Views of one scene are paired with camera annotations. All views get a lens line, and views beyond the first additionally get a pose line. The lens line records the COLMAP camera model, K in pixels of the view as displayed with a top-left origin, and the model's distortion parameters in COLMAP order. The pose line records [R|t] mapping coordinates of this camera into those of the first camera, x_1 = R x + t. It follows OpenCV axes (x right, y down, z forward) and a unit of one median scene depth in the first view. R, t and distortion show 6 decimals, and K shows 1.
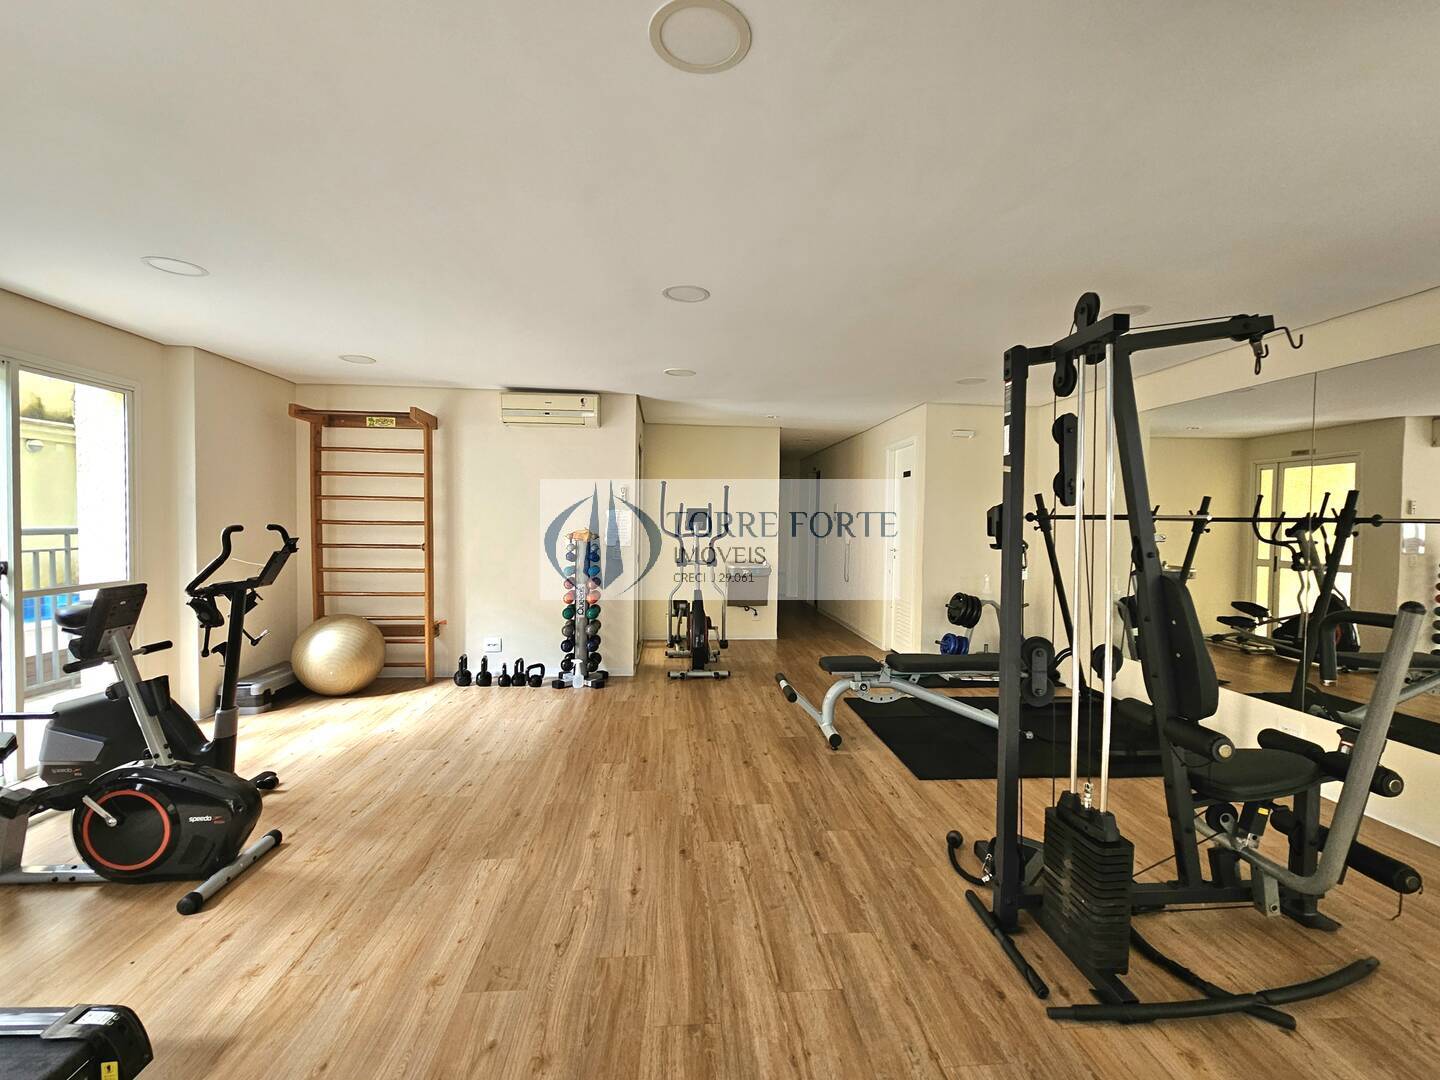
lens RADIAL K [[595.8, 0, 730.8], [0, 595.8, 536.7], [0, 0, 1]] dist [0.000619, 0.000576]
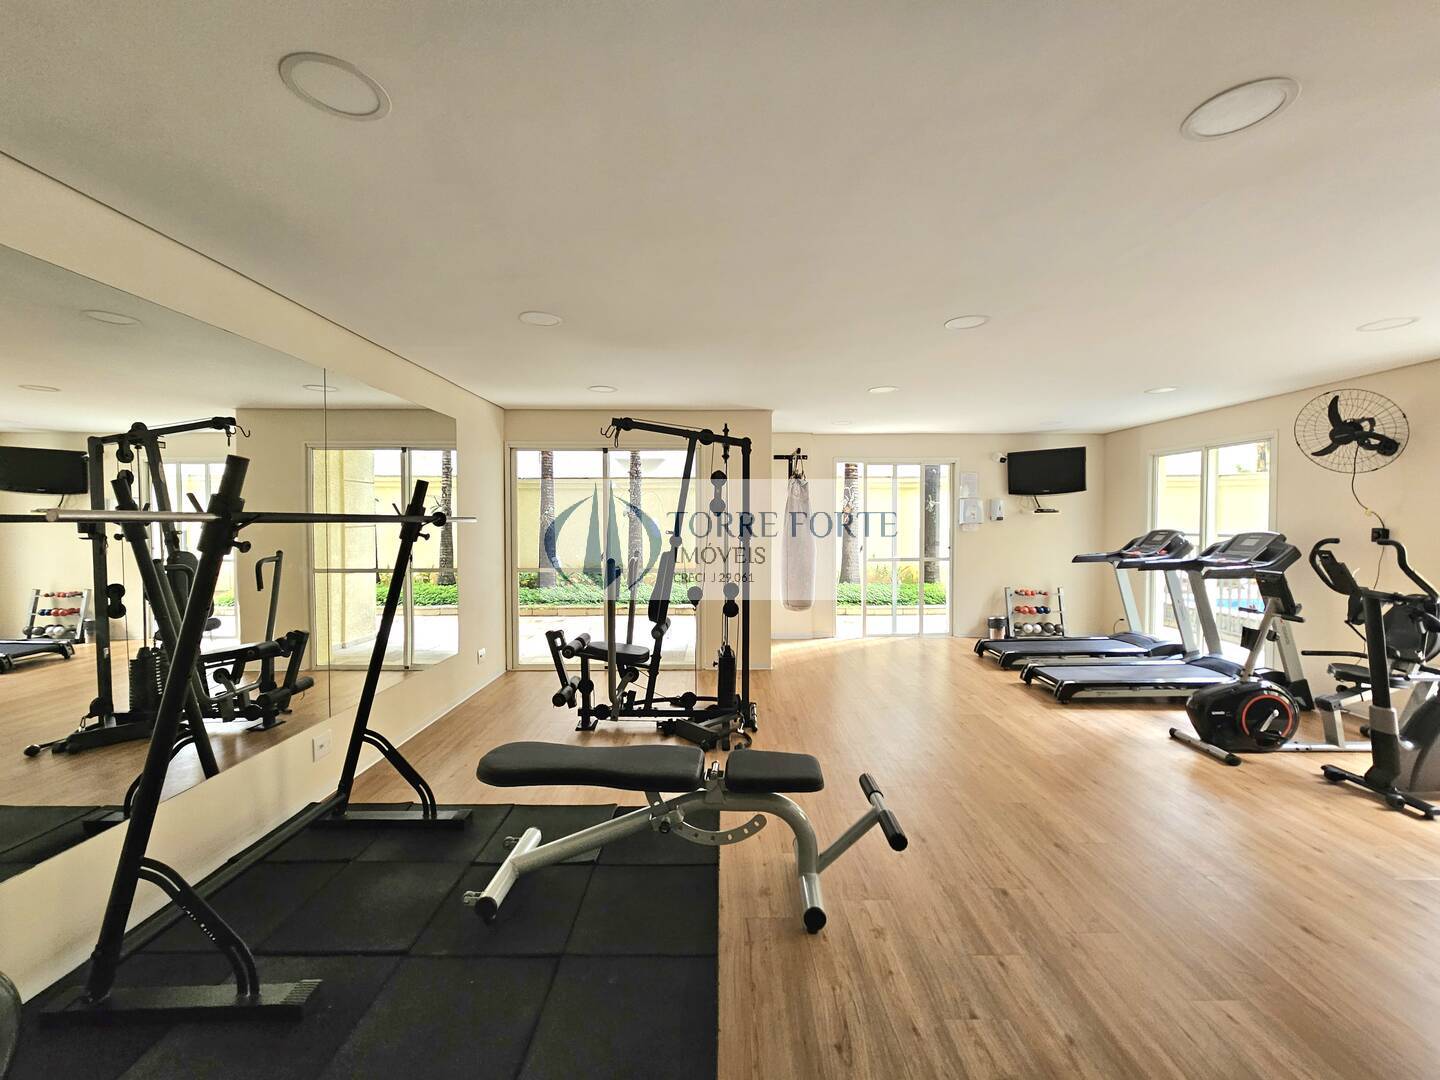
lens RADIAL K [[595.8, 0, 730.8], [0, 595.8, 536.7], [0, 0, 1]] dist [0.000619, 0.000576]
pose [[-0.997218, -0.017255, 0.072521, 0.280752], [-0.013159, 0.998311, 0.056588, -0.071391], [-0.073375, 0.055477, -0.995760, 2.202883]]
